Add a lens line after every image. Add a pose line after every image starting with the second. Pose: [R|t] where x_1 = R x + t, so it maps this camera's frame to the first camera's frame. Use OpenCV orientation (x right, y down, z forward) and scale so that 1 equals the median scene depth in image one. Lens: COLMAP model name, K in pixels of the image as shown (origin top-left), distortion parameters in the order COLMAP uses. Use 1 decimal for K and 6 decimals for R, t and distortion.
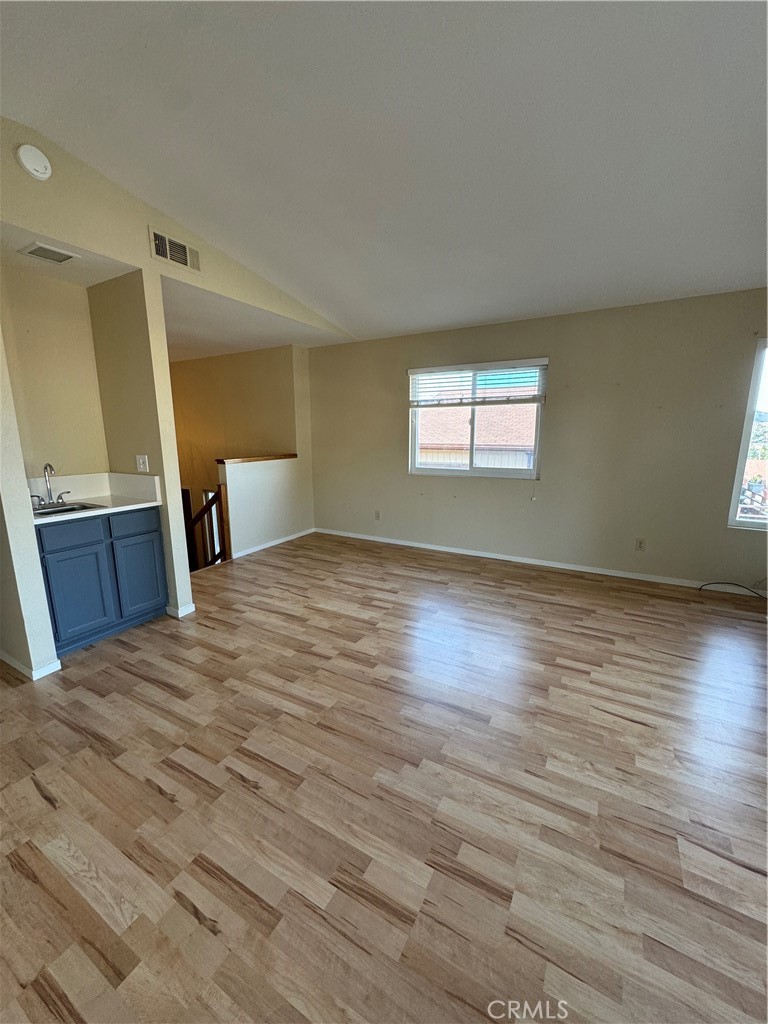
lens RADIAL K [[406.2, 0, 383.8], [0, 406.2, 514.8], [0, 0, 1]] dist [-0.005653, 0.000781]
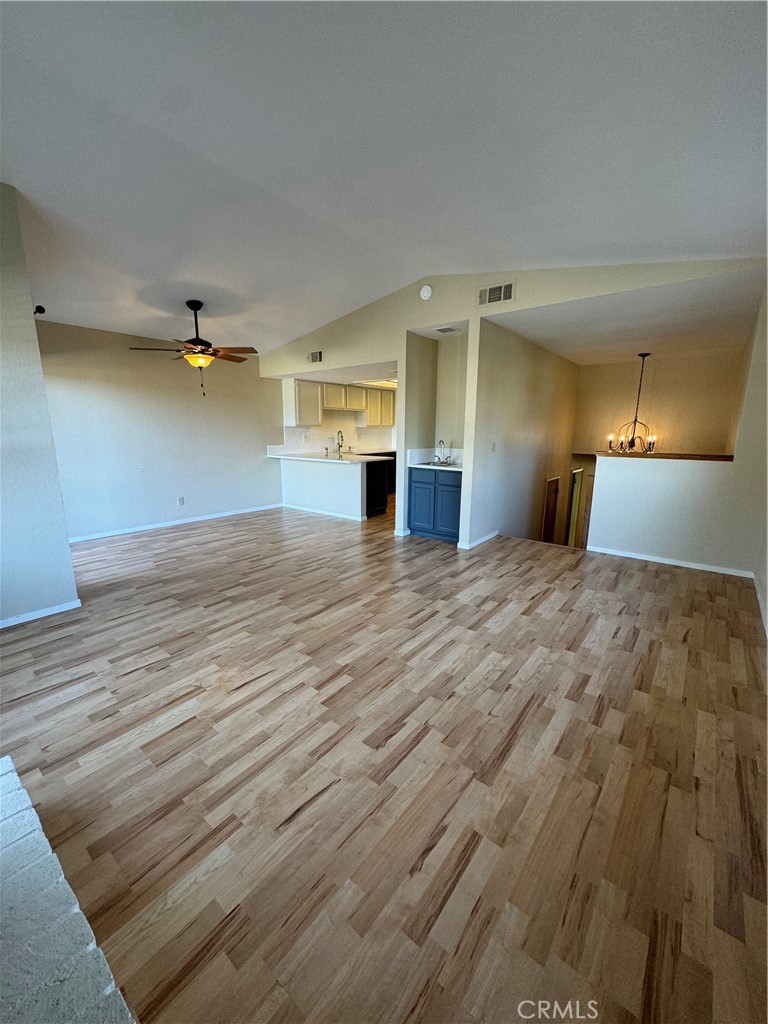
lens RADIAL K [[406.2, 0, 384.2], [0, 406.2, 512.7], [0, 0, 1]] dist [-0.005653, 0.000781]
pose [[-0.158506, 0.206785, -0.965462, 1.069365], [-0.201427, 0.950487, 0.236647, -0.188493], [0.966593, 0.231980, -0.109006, 0.969278]]
